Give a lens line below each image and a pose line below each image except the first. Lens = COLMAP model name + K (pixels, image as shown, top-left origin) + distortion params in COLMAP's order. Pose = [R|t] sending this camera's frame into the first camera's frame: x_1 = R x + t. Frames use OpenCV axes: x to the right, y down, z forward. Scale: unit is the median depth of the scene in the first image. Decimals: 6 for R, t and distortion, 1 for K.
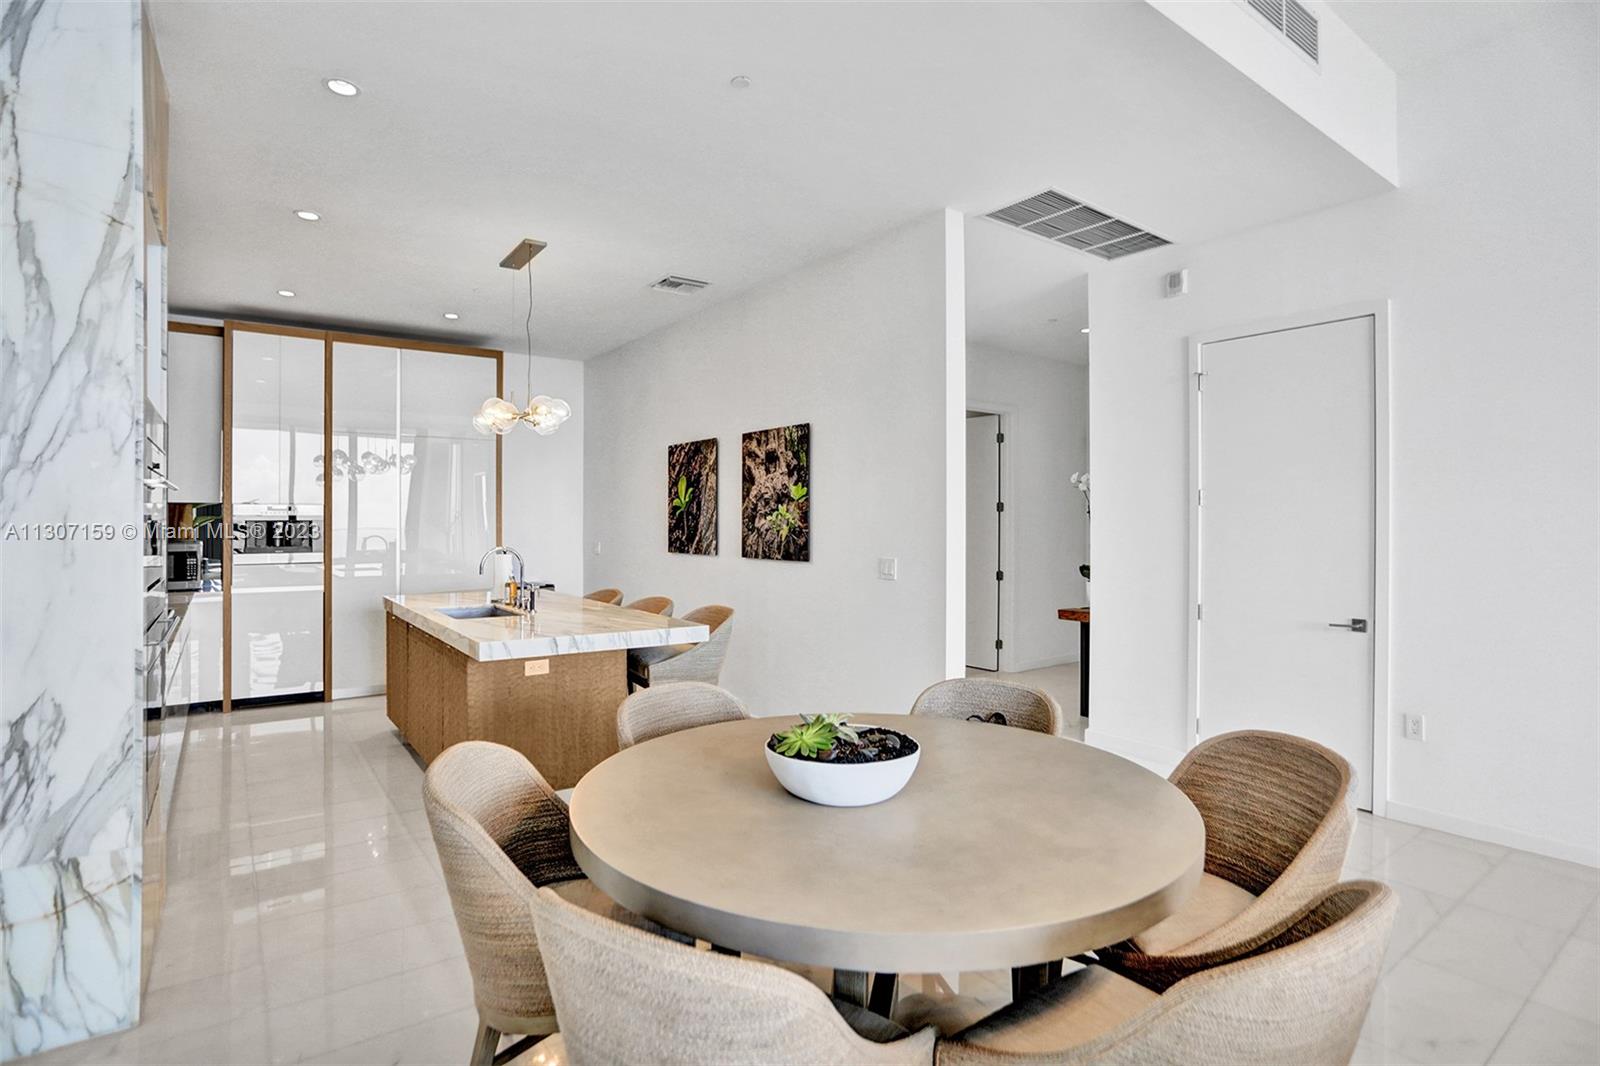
lens RADIAL K [[834.1, 0, 794.7], [0, 834.1, 520.7], [0, 0, 1]] dist [-0.001919, 0.001134]
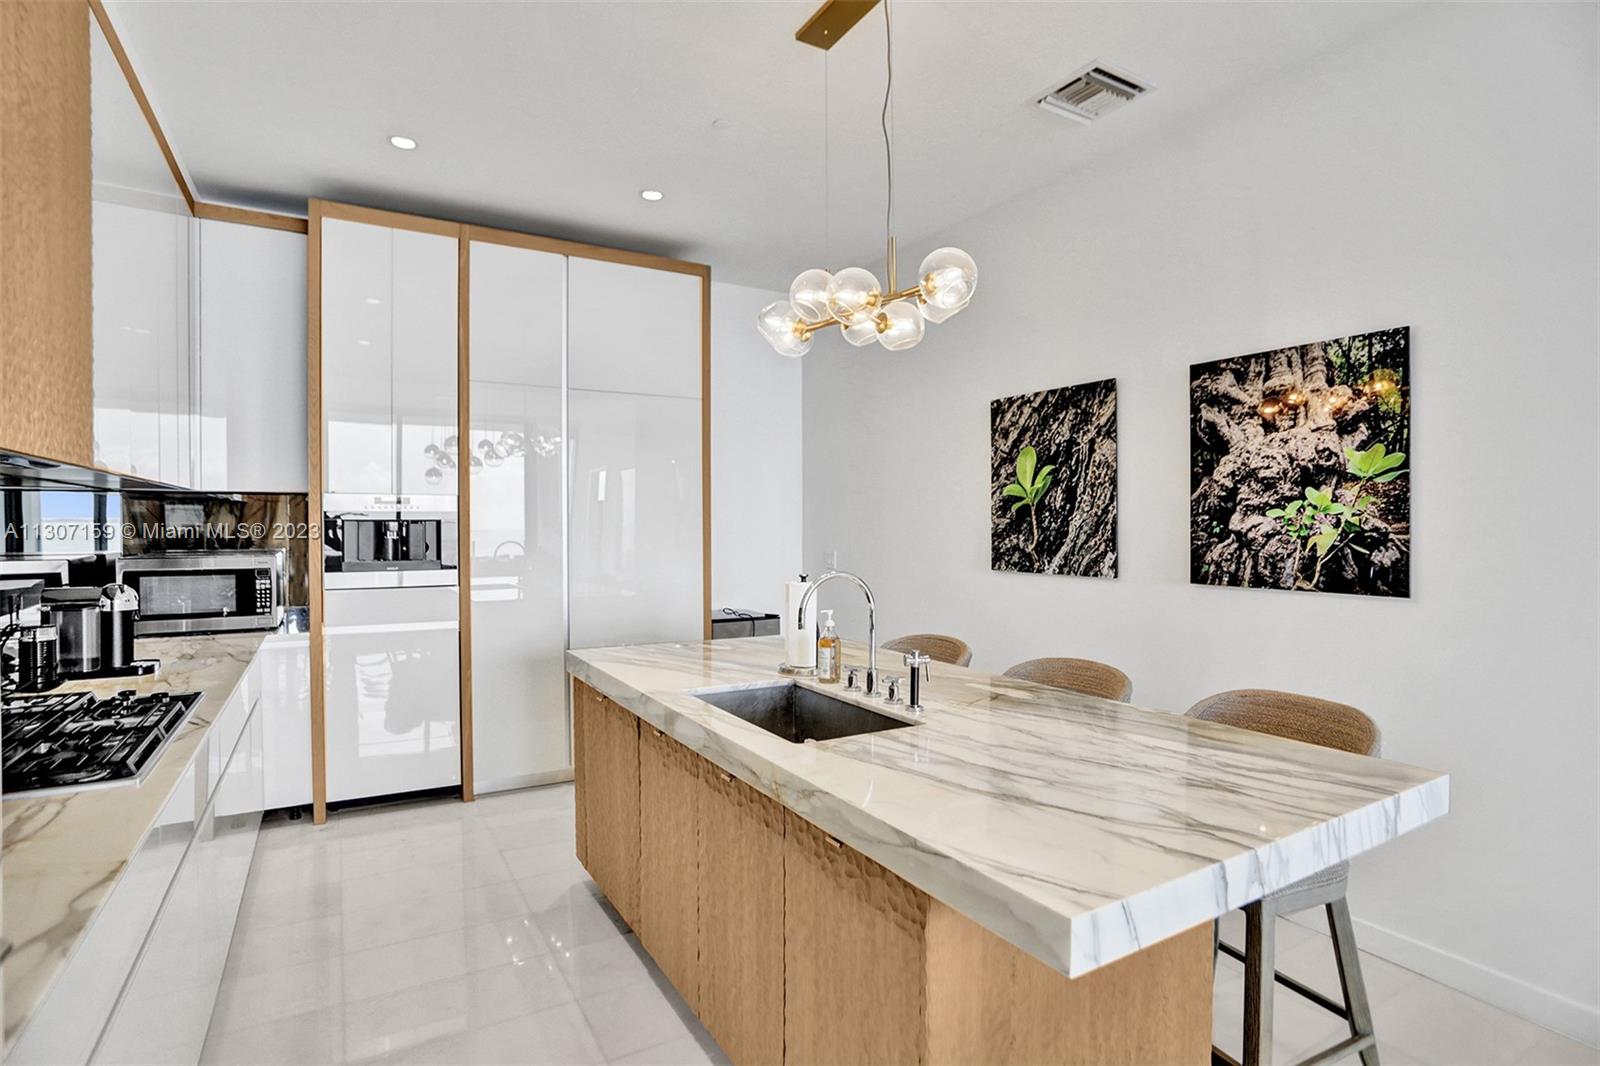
lens RADIAL K [[793.5, 0, 783.2], [0, 793.5, 540.1], [0, 0, 1]] dist [-0.015614, 0.001109]
pose [[0.998049, 0.001361, -0.062426, -0.304726], [-0.000159, 0.999814, 0.019267, 0.004208], [0.062440, -0.019219, 0.997864, 0.446528]]
